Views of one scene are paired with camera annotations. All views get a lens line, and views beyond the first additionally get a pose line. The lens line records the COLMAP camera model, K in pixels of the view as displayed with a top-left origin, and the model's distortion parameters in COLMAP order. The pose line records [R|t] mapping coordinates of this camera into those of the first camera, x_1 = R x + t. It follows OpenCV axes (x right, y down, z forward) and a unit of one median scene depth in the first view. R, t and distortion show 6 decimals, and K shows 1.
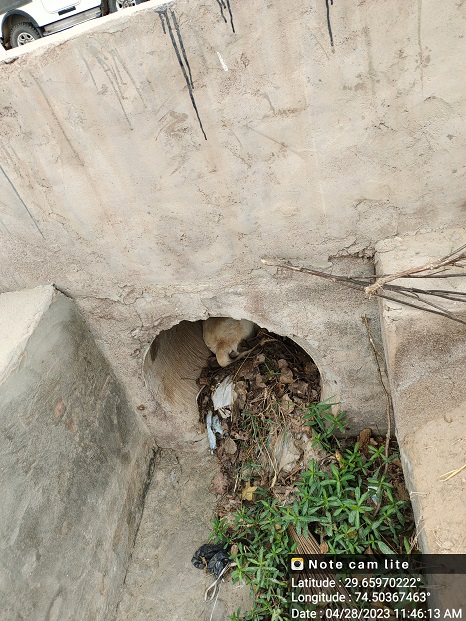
lens RADIAL K [[445.5, 0, 233.0], [0, 445.5, 310.5], [0, 0, 1]] dist [0.057074, -0.107066]
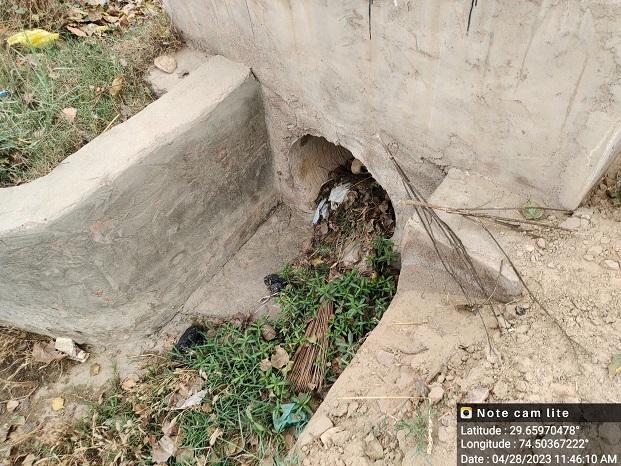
lens RADIAL K [[445.5, 0, 310.5], [0, 445.5, 233.0], [0, 0, 1]] dist [0.057074, -0.107066]
pose [[0.847549, 0.510827, -0.143932, 0.218370], [-0.416900, 0.808655, 0.415056, -0.317066], [0.328413, -0.291775, 0.898338, -0.328328]]
